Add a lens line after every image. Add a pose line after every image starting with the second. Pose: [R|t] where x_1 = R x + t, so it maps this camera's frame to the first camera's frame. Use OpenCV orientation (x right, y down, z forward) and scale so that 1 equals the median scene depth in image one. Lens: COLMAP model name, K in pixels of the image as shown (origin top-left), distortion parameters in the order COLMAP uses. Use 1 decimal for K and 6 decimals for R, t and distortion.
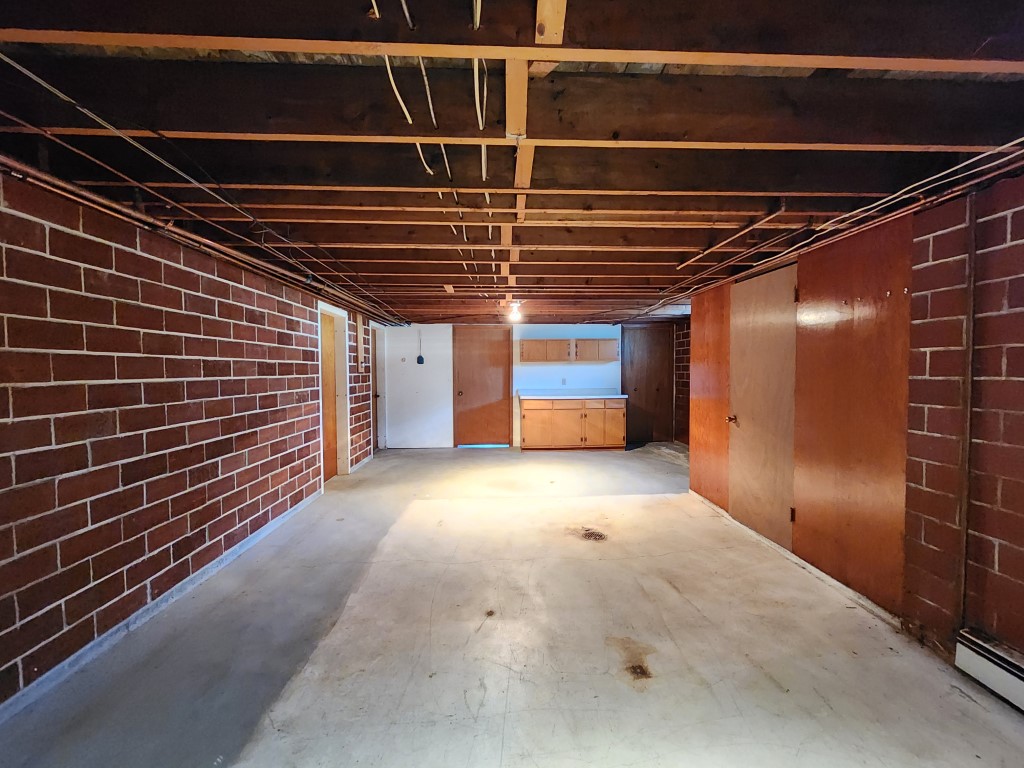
lens RADIAL K [[416.7, 0, 513.5], [0, 416.7, 381.8], [0, 0, 1]] dist [0.000531, -0.001458]
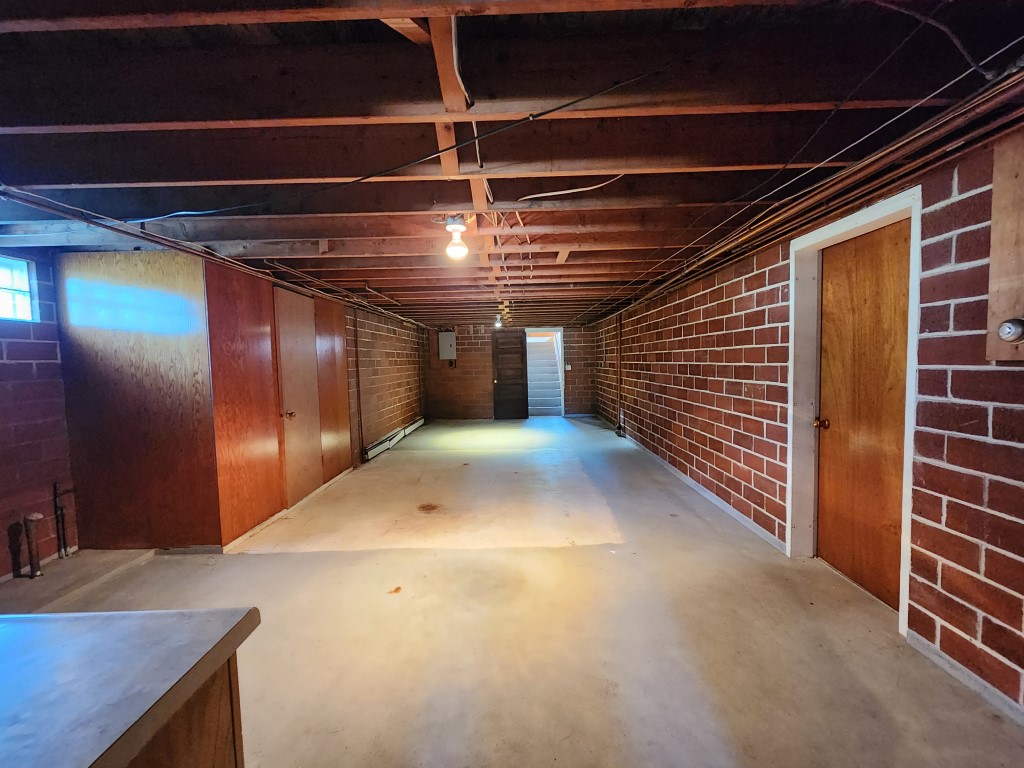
lens RADIAL K [[416.7, 0, 514.7], [0, 416.7, 384.0], [0, 0, 1]] dist [0.000531, -0.001458]
pose [[-0.998569, 0.022171, 0.048673, -0.111886], [0.026188, 0.996163, 0.083504, -0.064434], [-0.046635, 0.084660, -0.995318, 2.101345]]
